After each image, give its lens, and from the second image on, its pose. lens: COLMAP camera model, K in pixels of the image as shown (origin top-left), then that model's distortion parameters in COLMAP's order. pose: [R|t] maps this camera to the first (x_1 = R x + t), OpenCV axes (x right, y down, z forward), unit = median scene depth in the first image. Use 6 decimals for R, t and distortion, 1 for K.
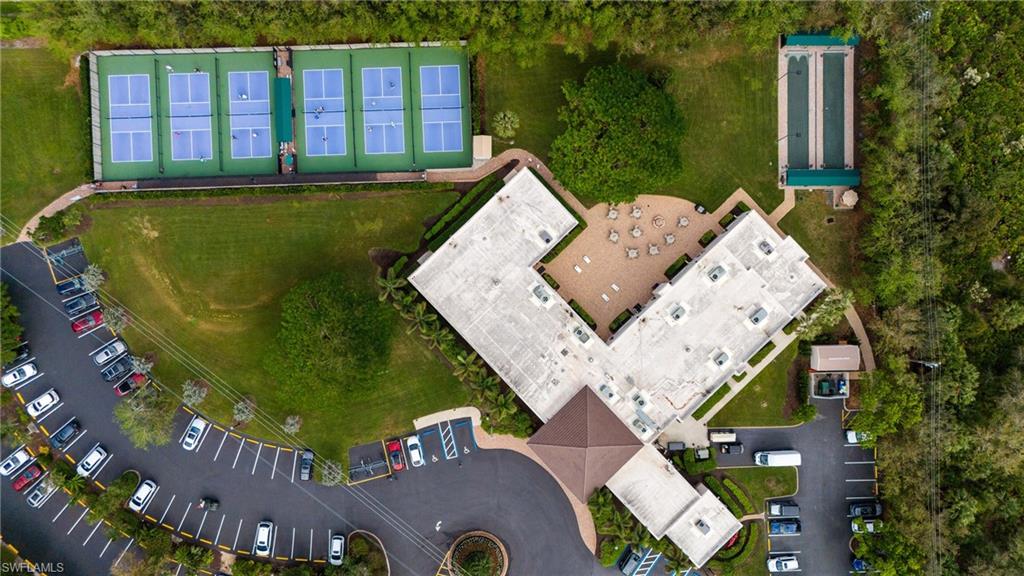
lens RADIAL K [[769.8, 0, 510.4], [0, 769.8, 281.2], [0, 0, 1]] dist [0.045035, -0.003046]
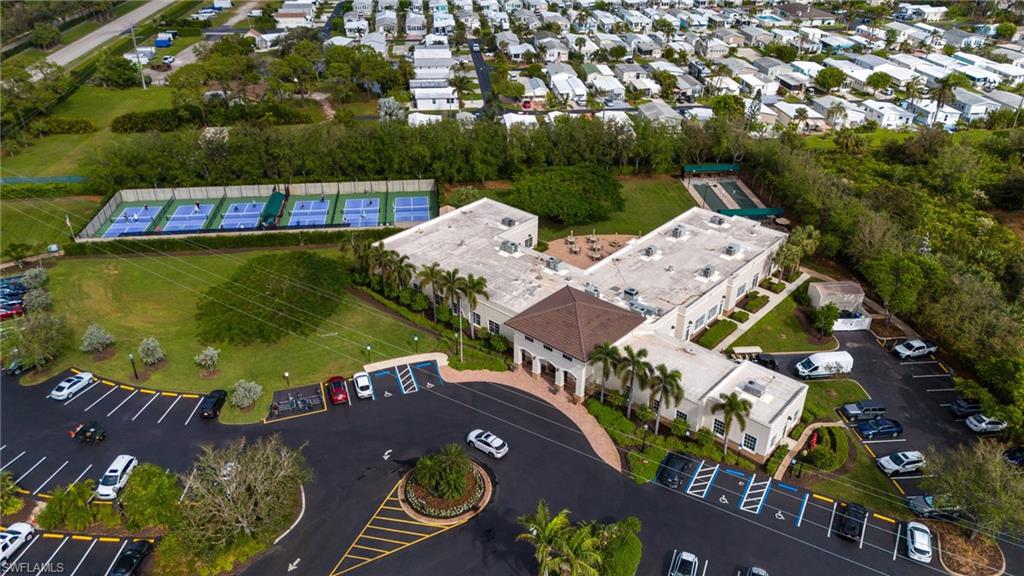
lens RADIAL K [[769.8, 0, 510.4], [0, 769.8, 281.2], [0, 0, 1]] dist [0.045035, -0.003046]
pose [[0.996968, -0.041844, 0.065598, -0.023207], [0.077575, 0.469363, -0.879591, 0.870375], [0.006016, 0.882013, 0.471187, 0.554411]]
